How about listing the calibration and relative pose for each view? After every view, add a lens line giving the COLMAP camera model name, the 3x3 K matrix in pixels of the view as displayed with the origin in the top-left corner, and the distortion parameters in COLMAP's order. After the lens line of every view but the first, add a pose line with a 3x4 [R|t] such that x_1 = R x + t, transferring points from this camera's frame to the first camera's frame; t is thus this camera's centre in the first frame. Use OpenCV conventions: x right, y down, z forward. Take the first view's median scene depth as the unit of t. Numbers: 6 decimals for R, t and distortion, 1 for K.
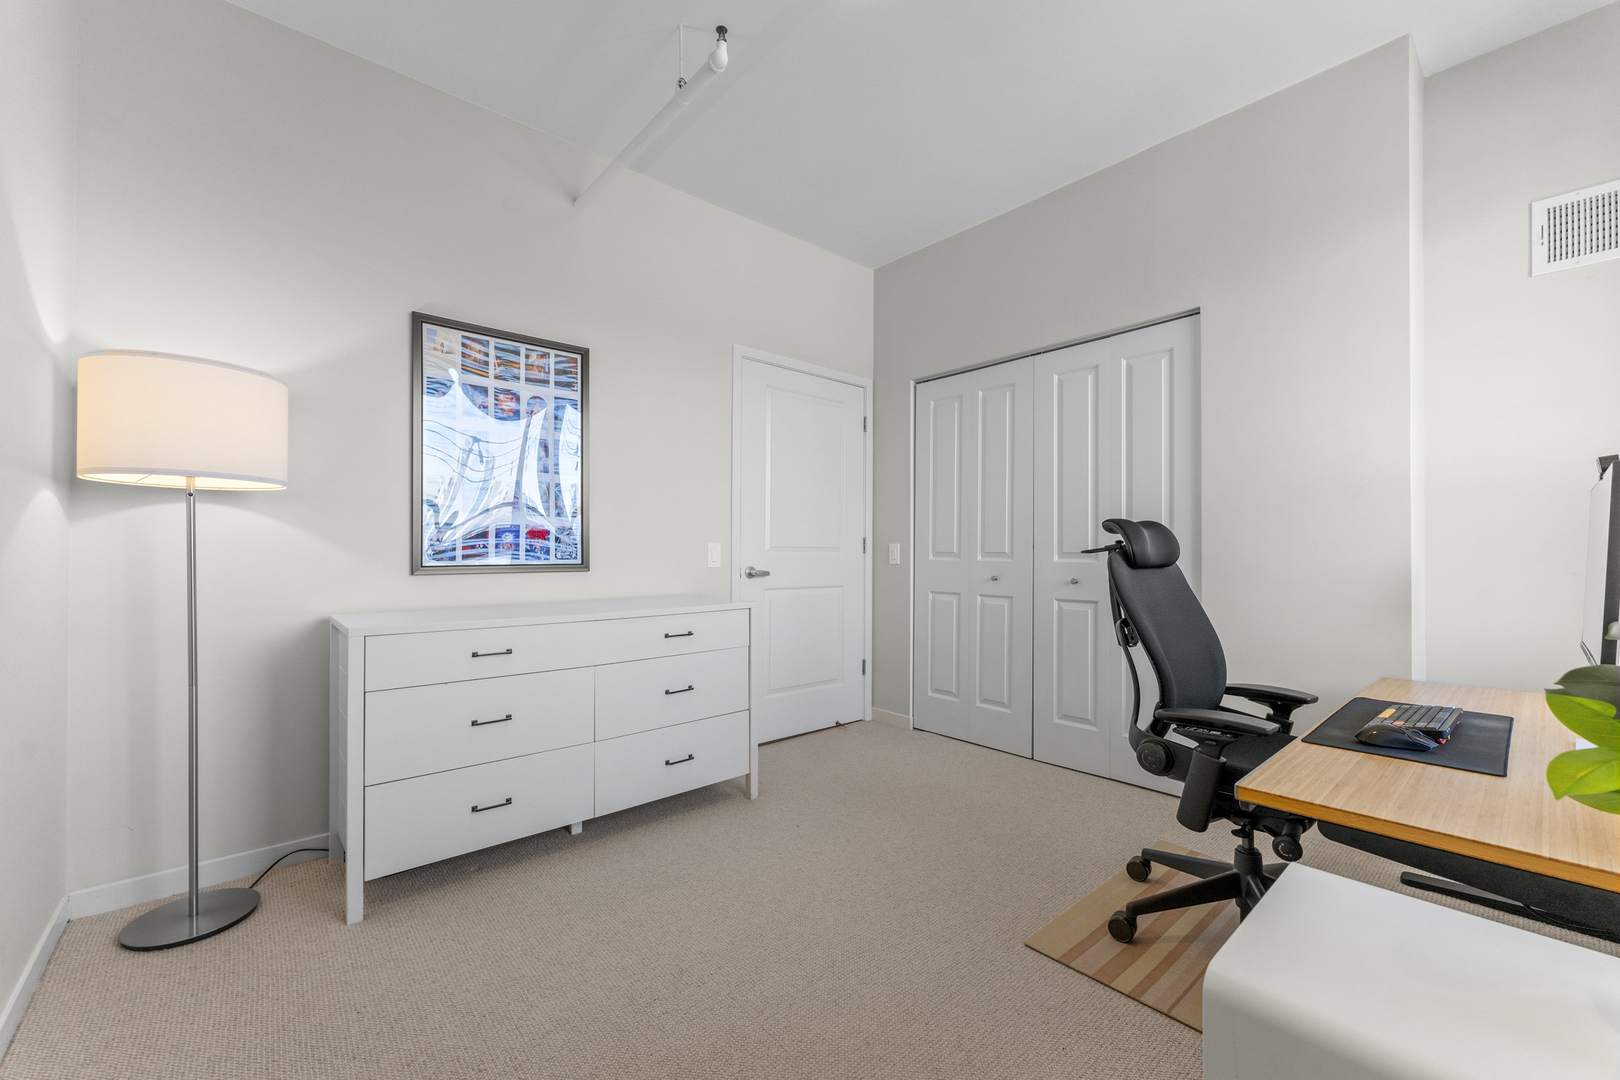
lens RADIAL K [[647.5, 0, 813.9], [0, 647.5, 548.3], [0, 0, 1]] dist [-0.001832, -0.000189]
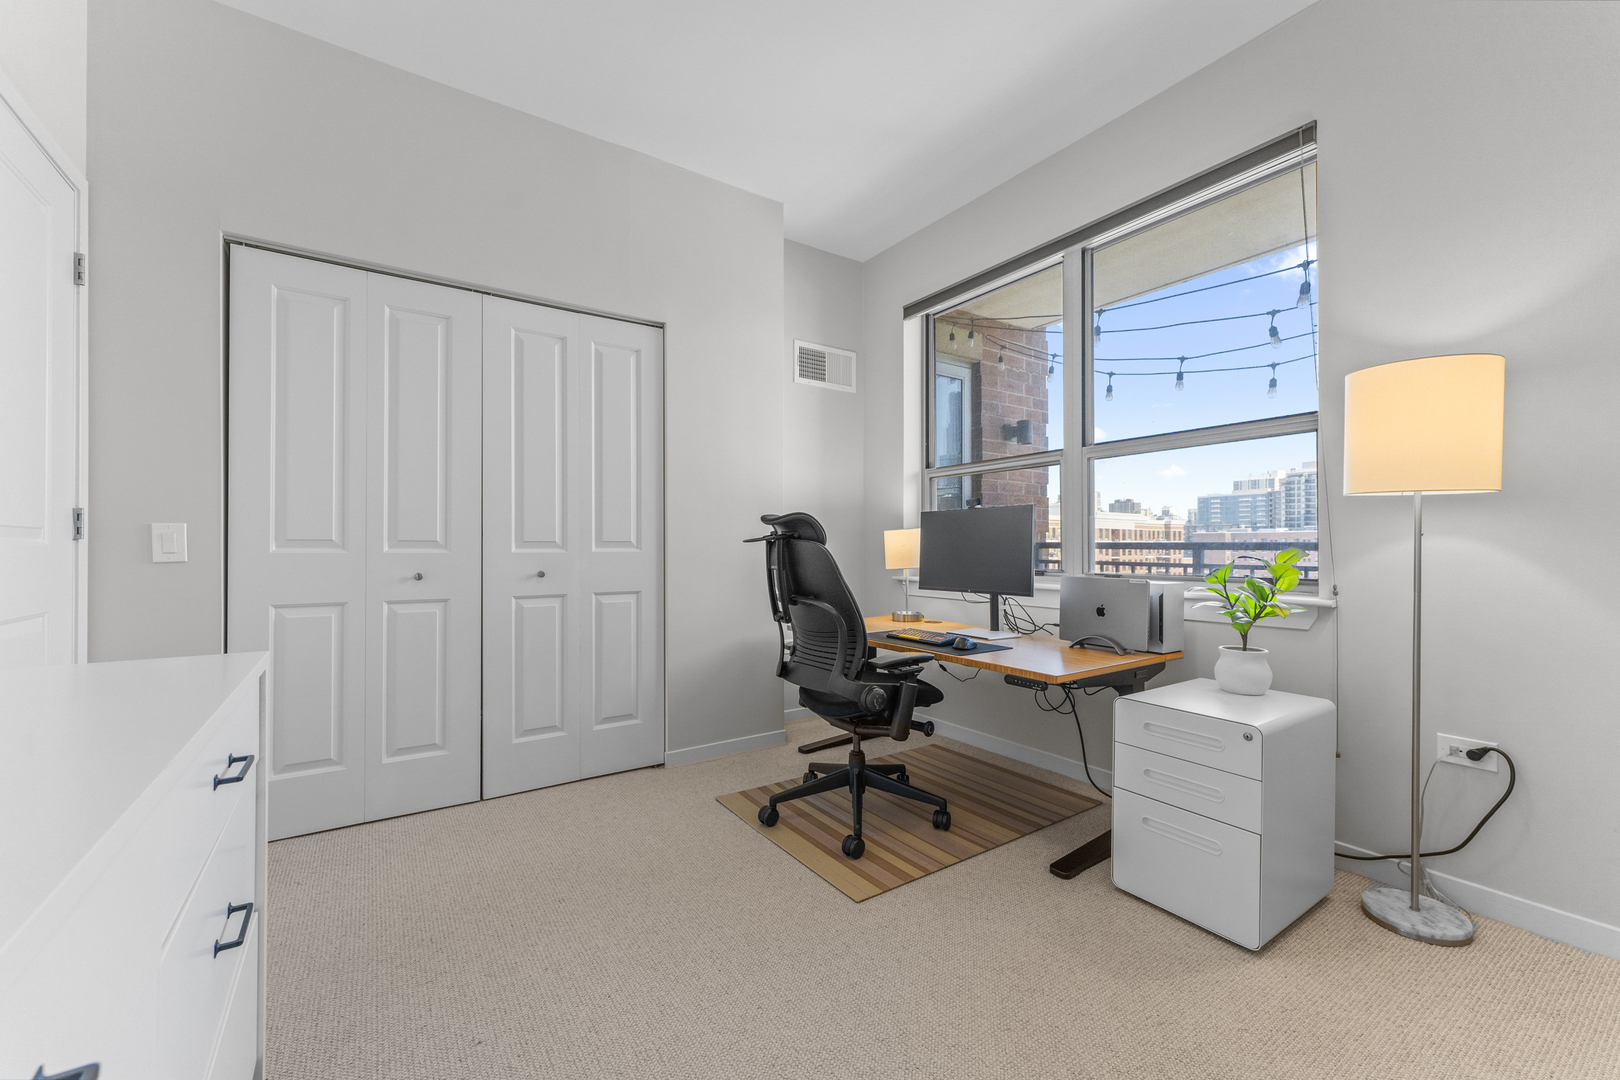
lens RADIAL K [[647.5, 0, 814.3], [0, 647.5, 542.6], [0, 0, 1]] dist [-0.001832, -0.000189]
pose [[0.106926, -0.000133, 0.994267, -0.424251], [-0.009944, 0.999950, 0.001203, 0.003703], [-0.994217, -0.010016, 0.106919, 0.530387]]
